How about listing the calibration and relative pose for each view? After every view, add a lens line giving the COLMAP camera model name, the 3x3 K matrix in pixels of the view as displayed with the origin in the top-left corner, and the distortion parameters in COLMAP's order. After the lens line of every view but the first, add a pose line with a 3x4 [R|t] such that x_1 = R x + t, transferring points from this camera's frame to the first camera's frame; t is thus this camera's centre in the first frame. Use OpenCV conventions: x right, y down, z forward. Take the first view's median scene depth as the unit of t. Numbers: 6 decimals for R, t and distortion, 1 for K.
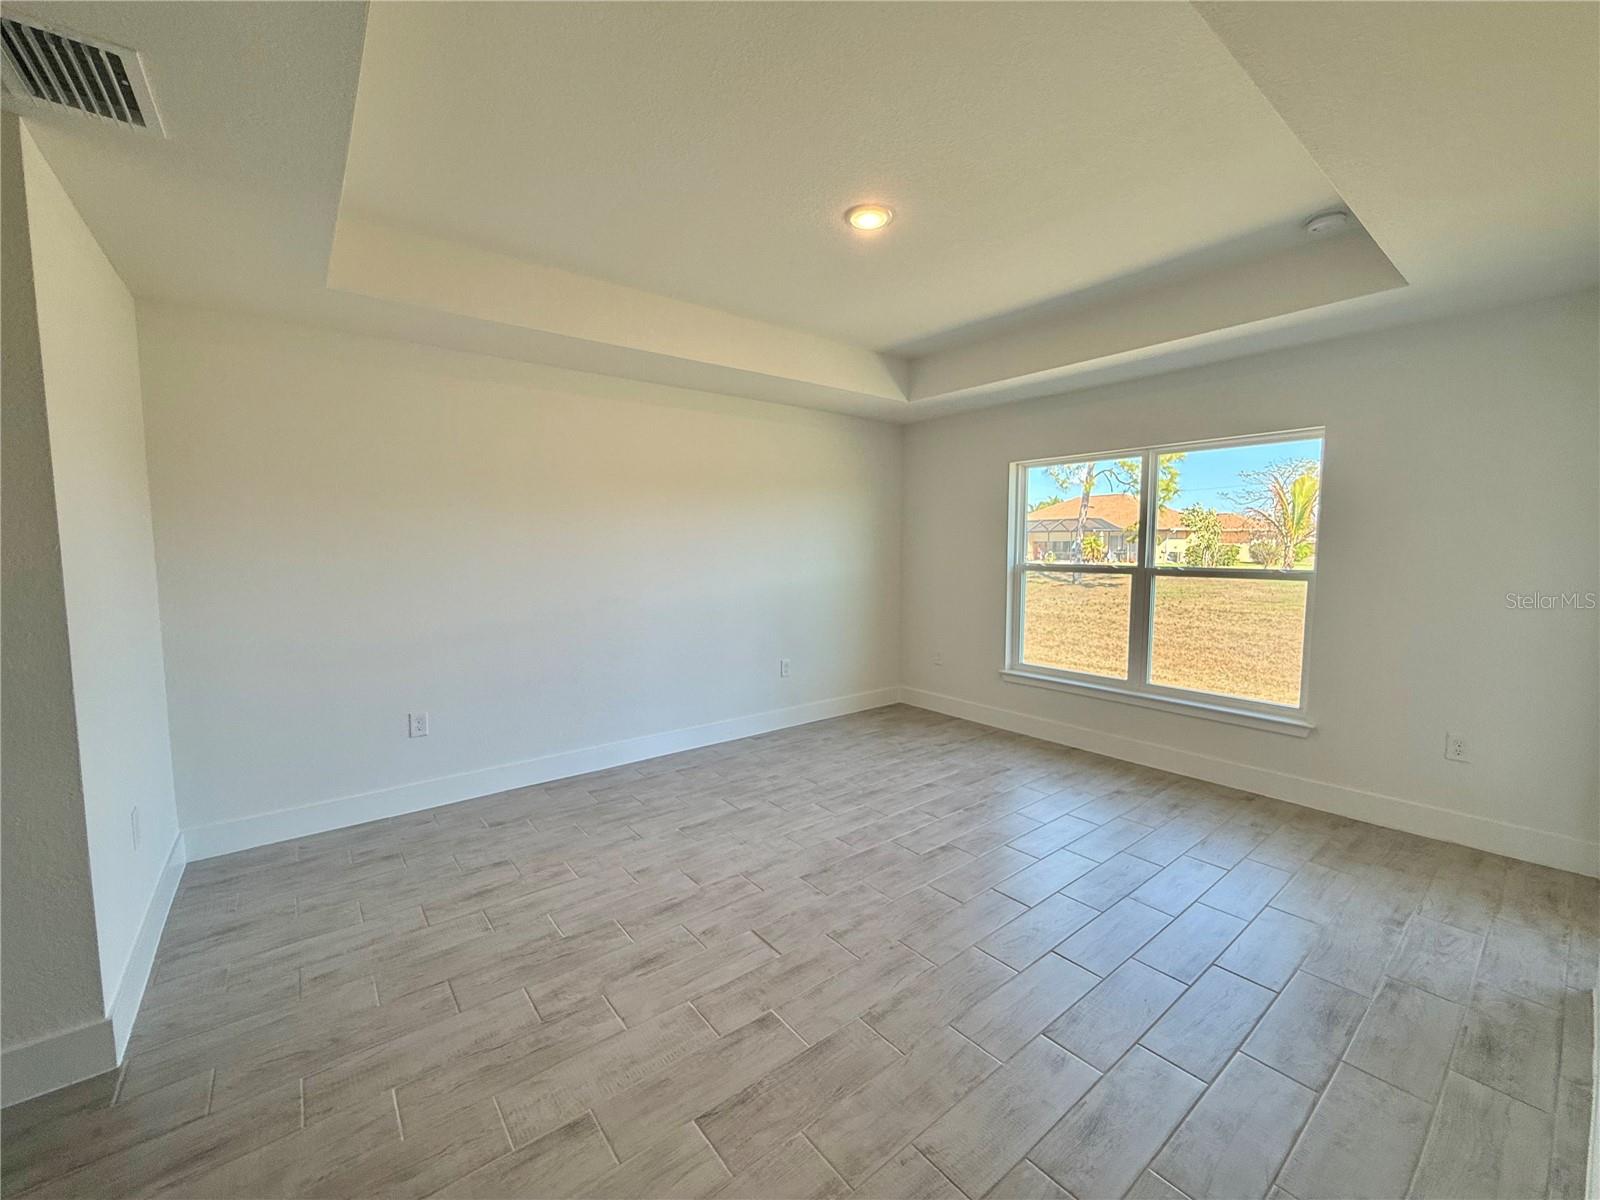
lens RADIAL K [[638.7, 0, 791.9], [0, 638.7, 601.6], [0, 0, 1]] dist [-0.000324, 0.000632]
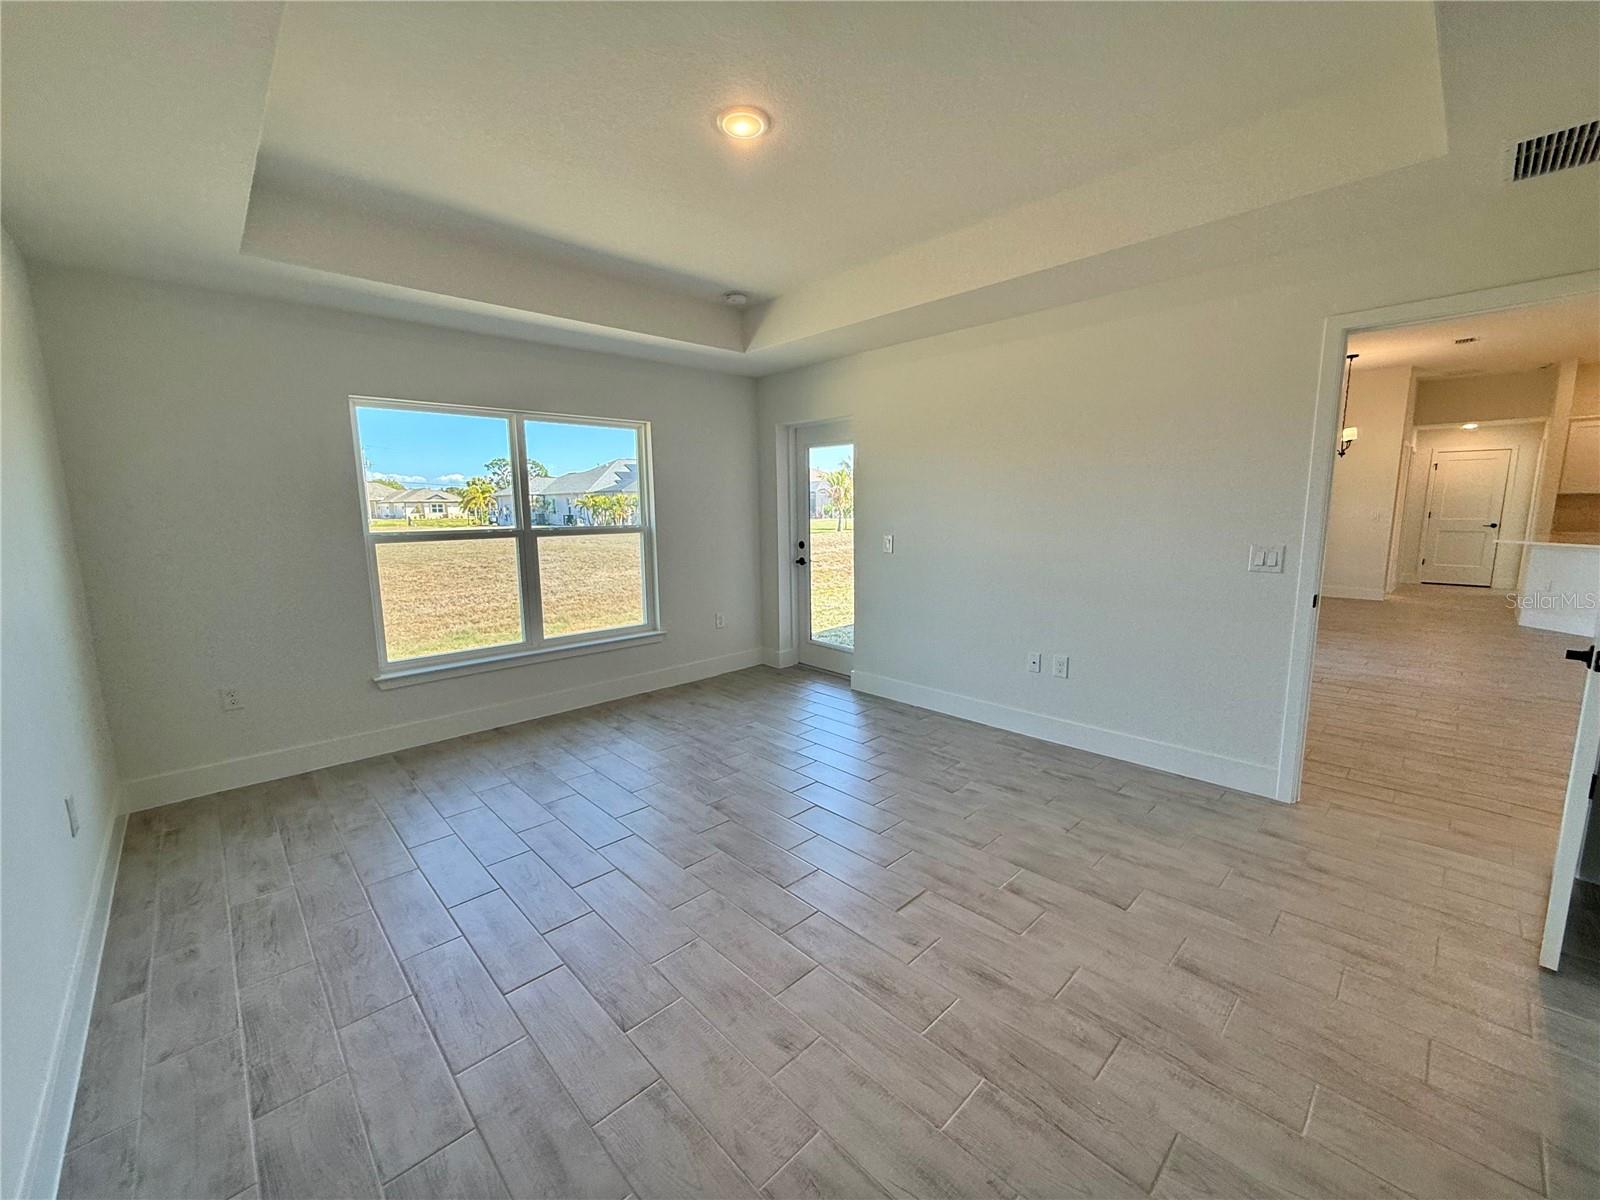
lens RADIAL K [[638.7, 0, 795.3], [0, 638.7, 600.9], [0, 0, 1]] dist [-0.000324, 0.000632]
pose [[-0.092557, -0.145480, 0.985022, -0.608278], [0.098378, 0.983092, 0.154439, -0.067011], [-0.990835, 0.111199, -0.076680, 0.776361]]
